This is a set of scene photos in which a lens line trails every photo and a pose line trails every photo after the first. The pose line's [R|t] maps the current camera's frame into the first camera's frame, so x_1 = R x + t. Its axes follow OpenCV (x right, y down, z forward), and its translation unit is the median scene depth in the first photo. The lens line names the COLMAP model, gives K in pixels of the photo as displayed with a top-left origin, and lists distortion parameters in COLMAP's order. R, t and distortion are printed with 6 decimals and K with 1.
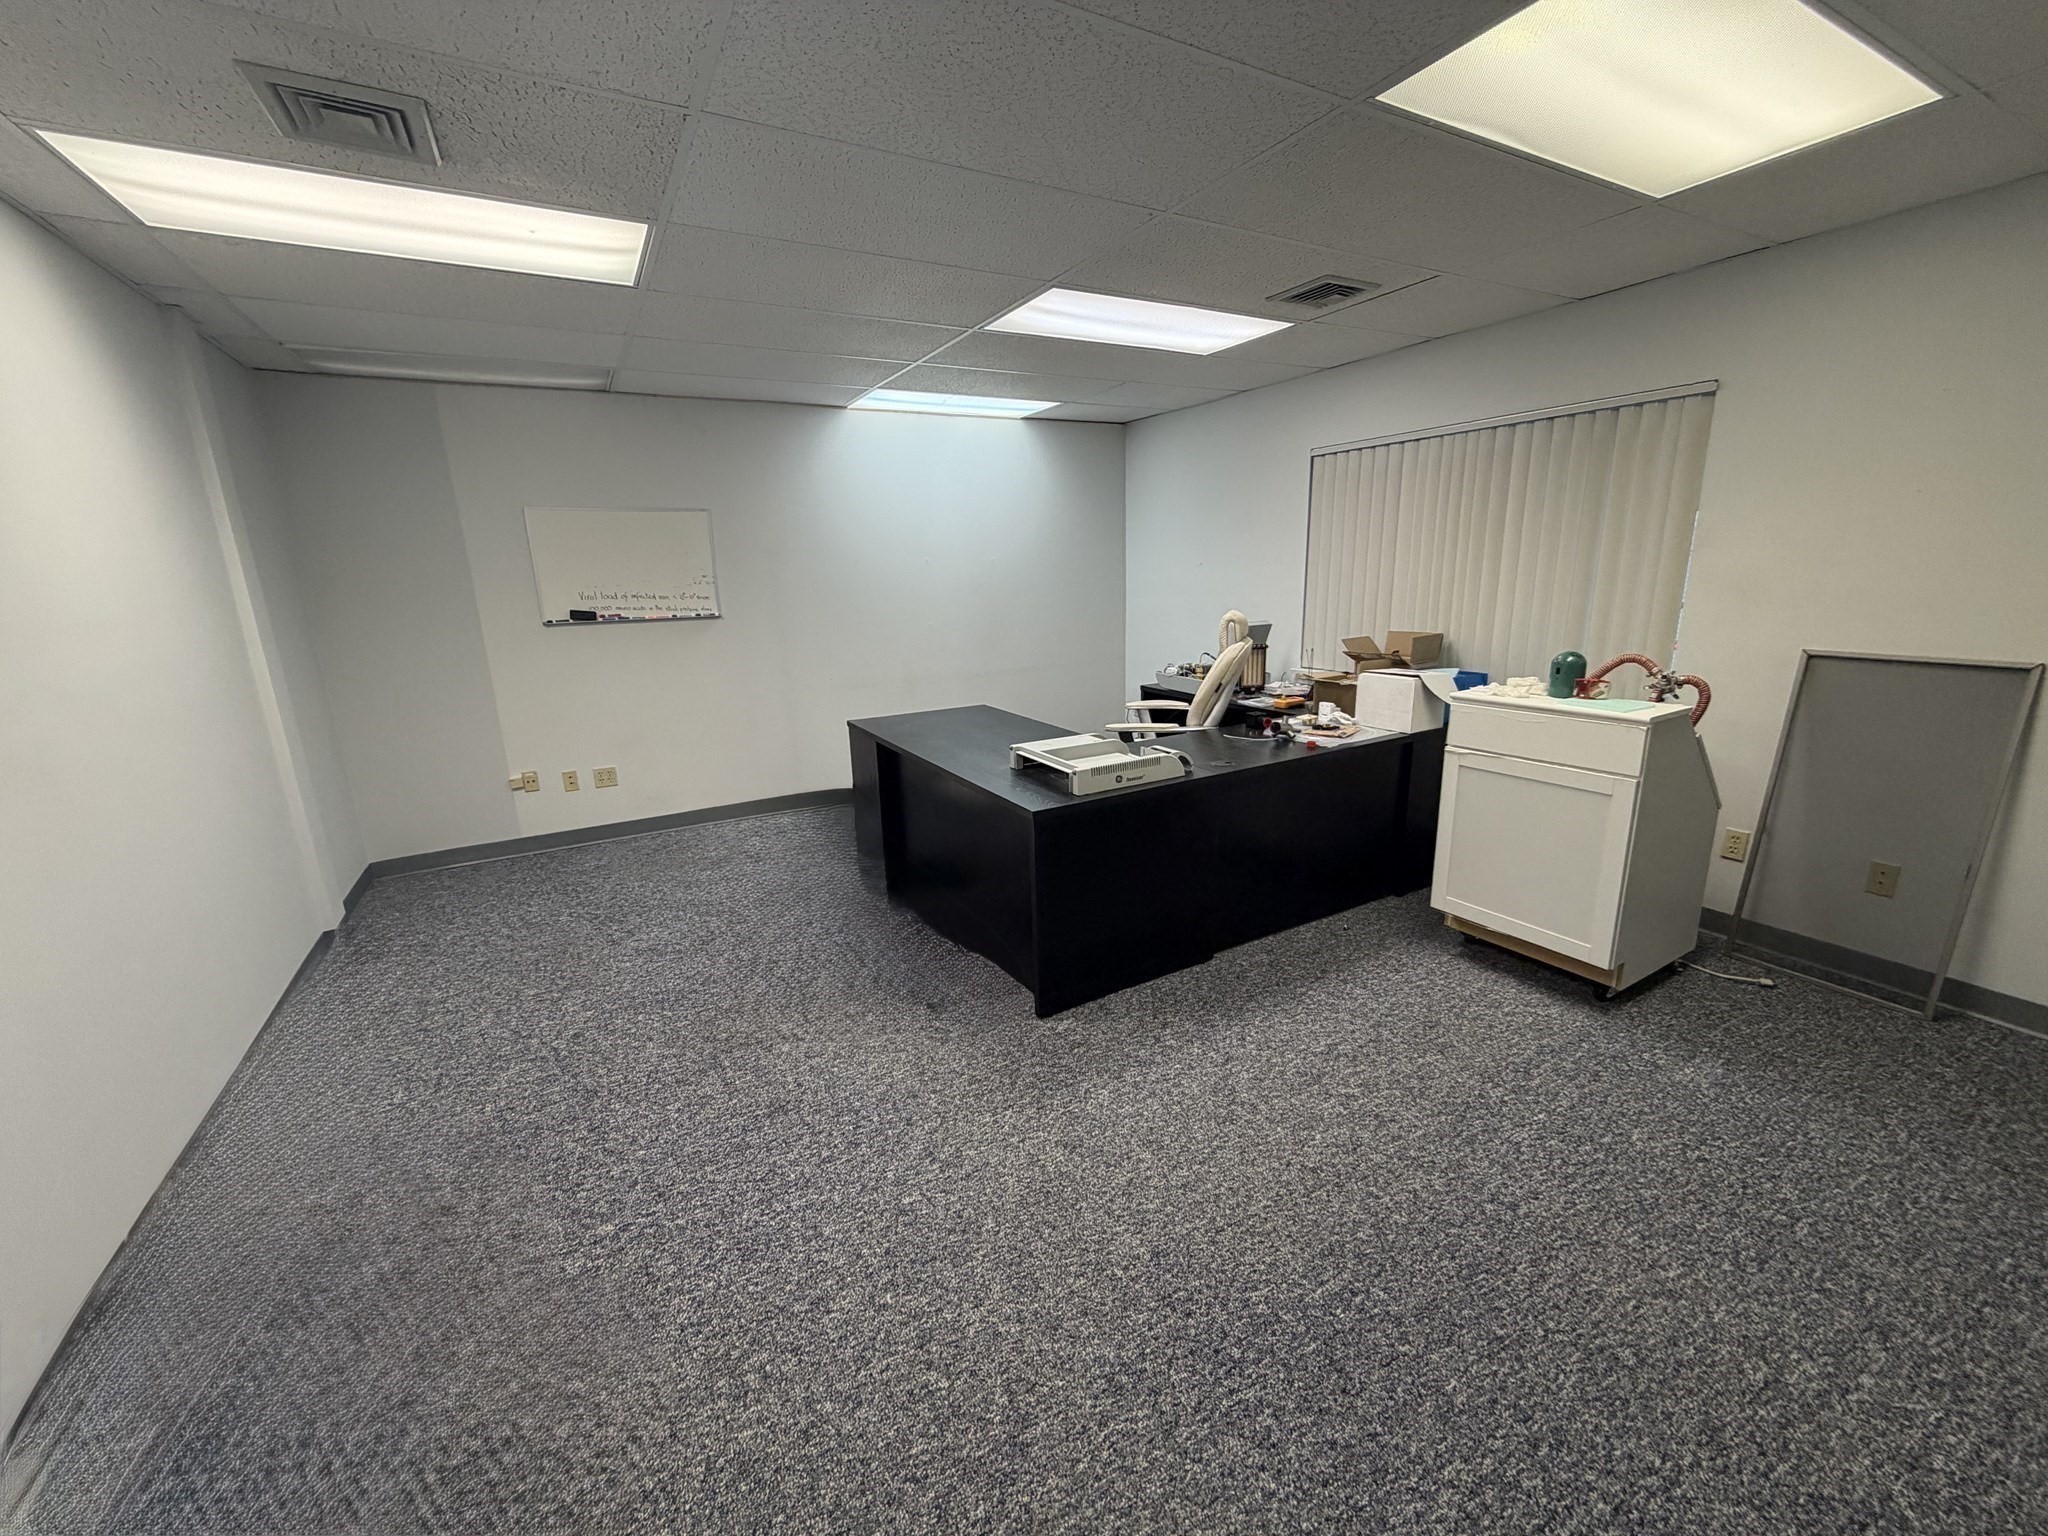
lens RADIAL K [[811.8, 0, 1020.8], [0, 811.8, 771.0], [0, 0, 1]] dist [-0.001695, 0.001086]
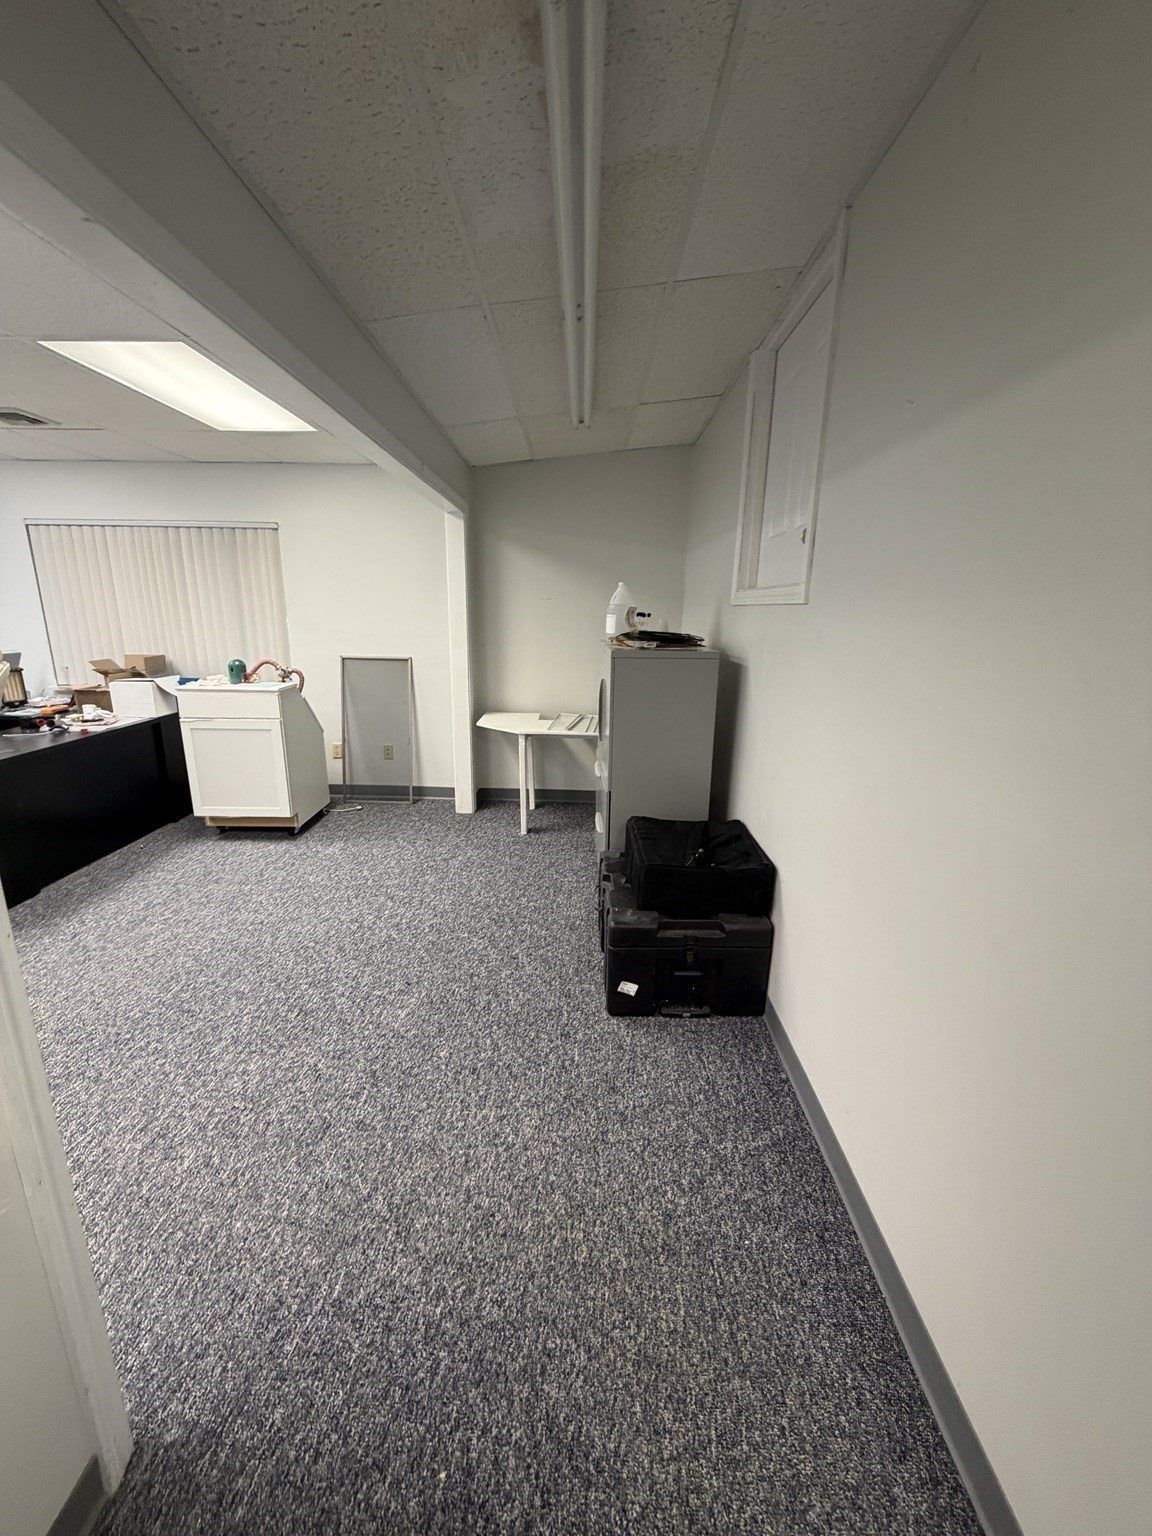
lens RADIAL K [[608.8, 0, 572.3], [0, 608.8, 766.4], [0, 0, 1]] dist [-0.001695, 0.001086]
pose [[0.501165, -0.177691, 0.846912, -0.148850], [0.182266, 0.978411, 0.097424, 0.089110], [-0.845939, 0.105538, 0.522732, -0.326930]]
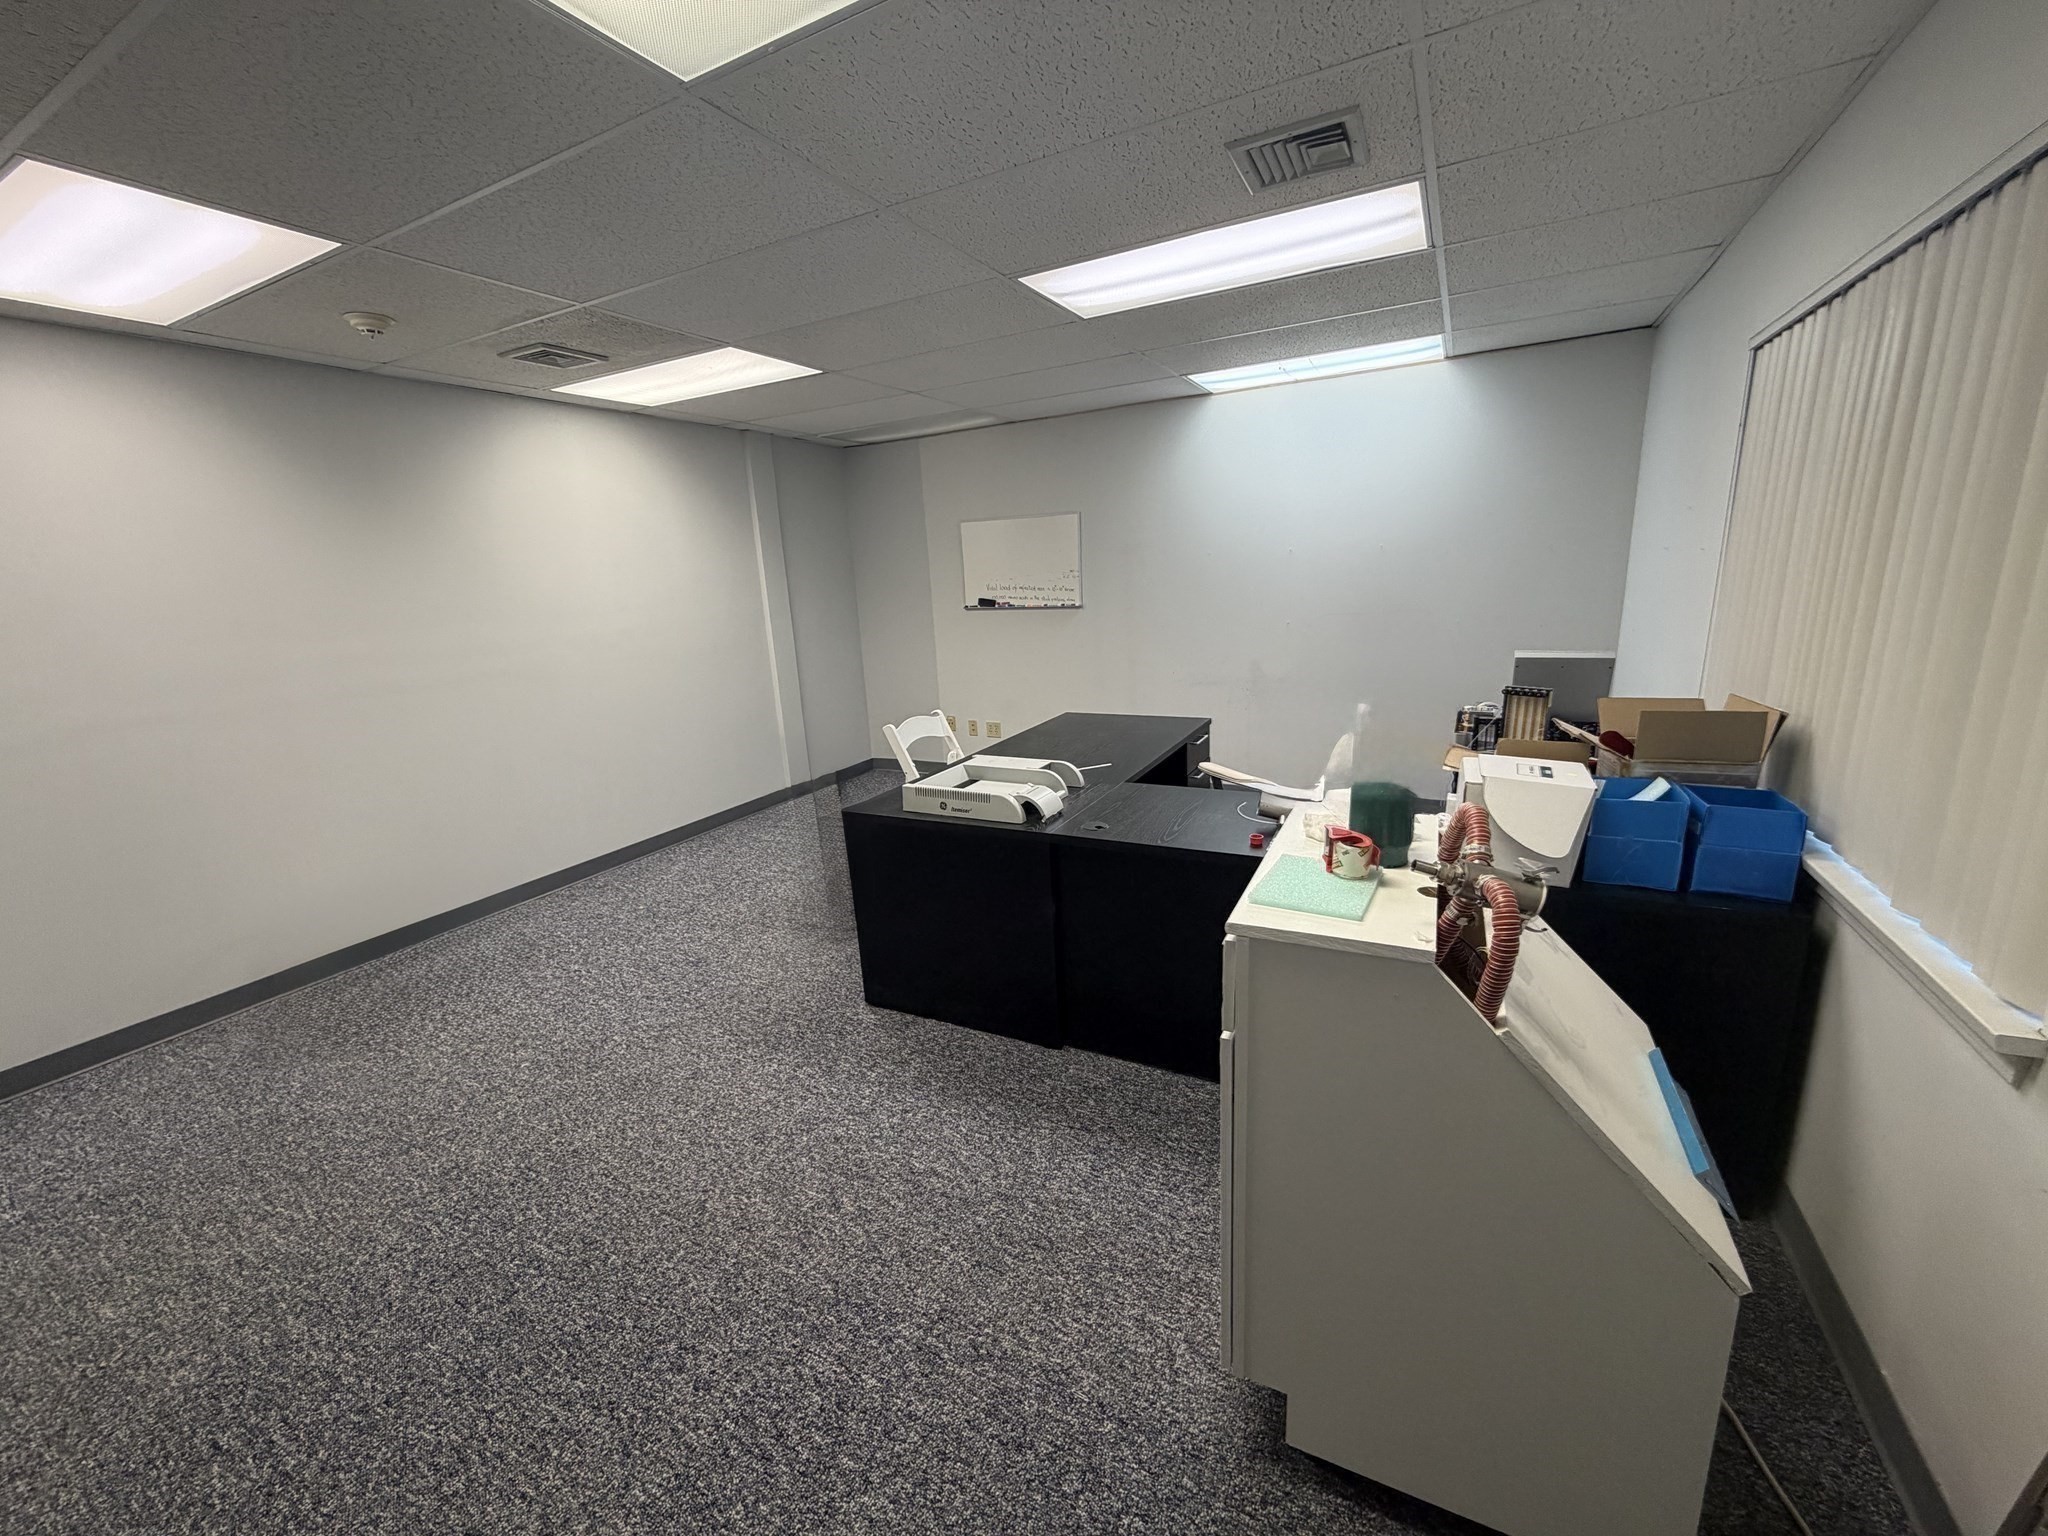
lens RADIAL K [[811.8, 0, 1026.2], [0, 811.8, 771.4], [0, 0, 1]] dist [-0.001695, 0.001086]
pose [[0.547375, 0.204040, -0.811633, 0.862940], [-0.171288, 0.976607, 0.129994, -0.156787], [0.819171, 0.067868, 0.569520, 0.486113]]
